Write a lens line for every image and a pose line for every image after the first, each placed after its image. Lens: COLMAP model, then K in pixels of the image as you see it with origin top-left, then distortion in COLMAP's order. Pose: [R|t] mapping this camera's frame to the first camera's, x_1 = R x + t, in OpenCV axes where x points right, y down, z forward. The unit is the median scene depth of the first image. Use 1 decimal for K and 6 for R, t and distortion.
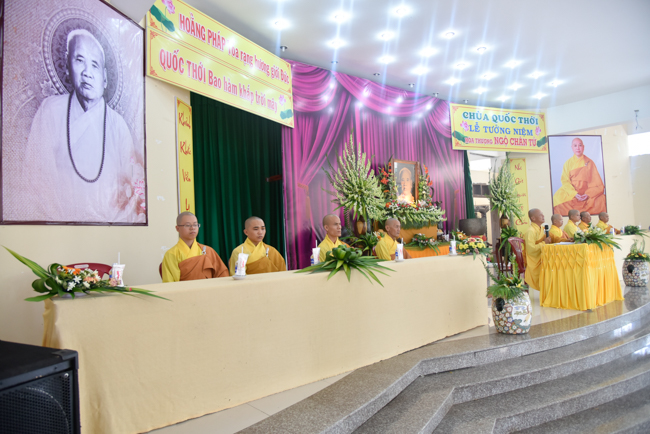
lens RADIAL K [[434.6, 0, 325.2], [0, 434.6, 214.0], [0, 0, 1]] dist [-0.008178, -0.001449]
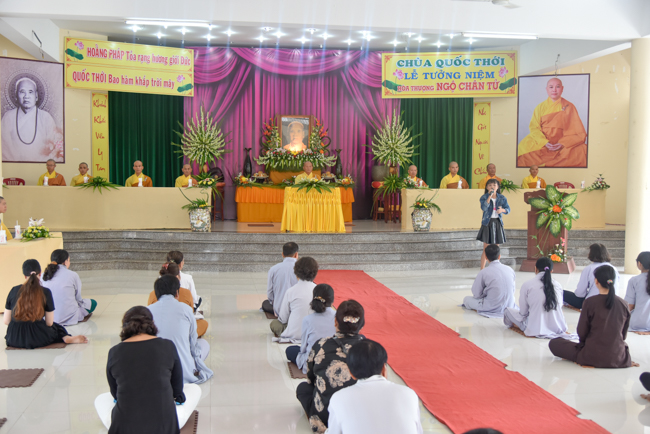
lens RADIAL K [[709.8, 0, 325.4], [0, 709.8, 217.3], [0, 0, 1]] dist [0.007868, 0.000000]
pose [[0.845708, 0.087059, -0.526496, 1.079022], [-0.021948, 0.991443, 0.128685, -0.079882], [0.533194, -0.097274, 0.840382, -0.529164]]
